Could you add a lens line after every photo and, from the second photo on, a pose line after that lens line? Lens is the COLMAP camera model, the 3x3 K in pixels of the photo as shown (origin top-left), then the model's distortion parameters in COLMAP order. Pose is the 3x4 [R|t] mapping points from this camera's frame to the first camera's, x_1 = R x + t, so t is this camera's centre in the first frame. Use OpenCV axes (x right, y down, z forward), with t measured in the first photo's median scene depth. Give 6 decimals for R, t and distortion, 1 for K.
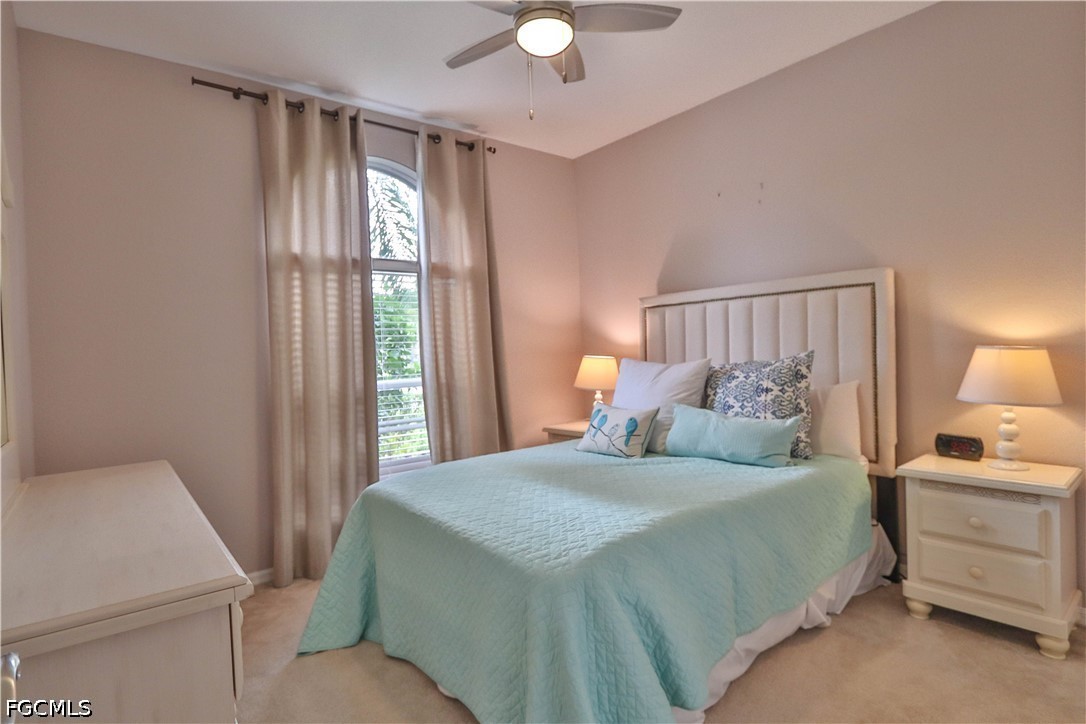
lens RADIAL K [[557.9, 0, 548.1], [0, 557.9, 354.8], [0, 0, 1]] dist [-0.014365, 0.000906]
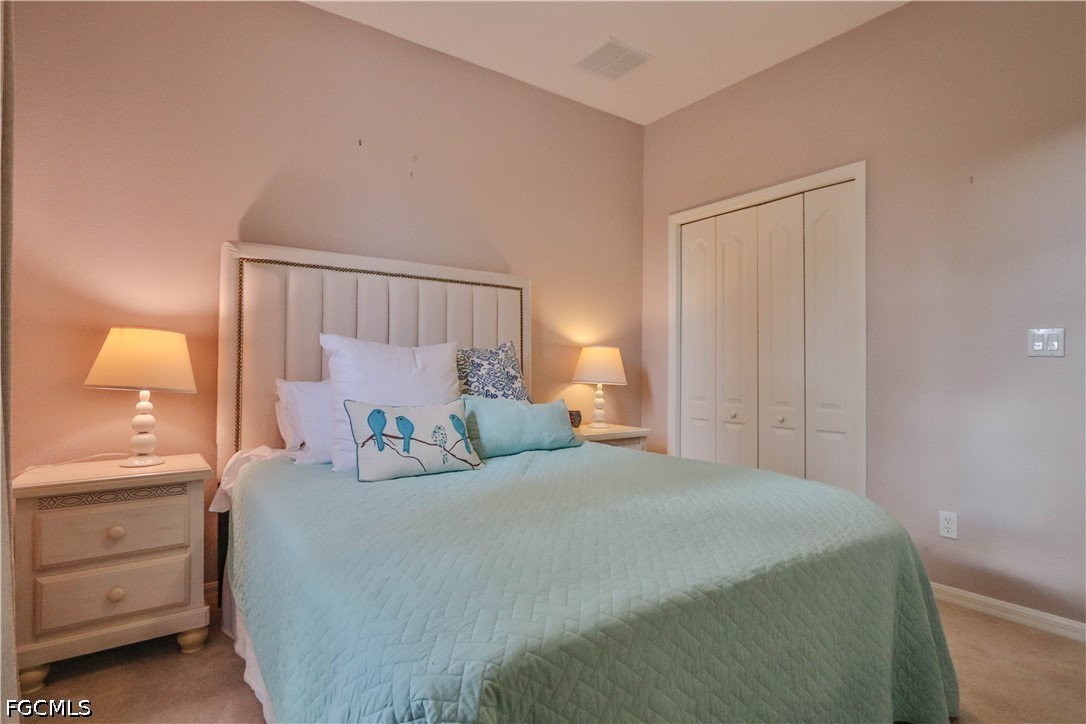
lens RADIAL K [[557.9, 0, 548.1], [0, 557.9, 354.8], [0, 0, 1]] dist [-0.014365, 0.000906]
pose [[0.042864, 0.055371, 0.997545, -0.515388], [-0.008745, 0.998446, -0.055045, 0.066798], [-0.999043, -0.006364, 0.043281, 0.770661]]
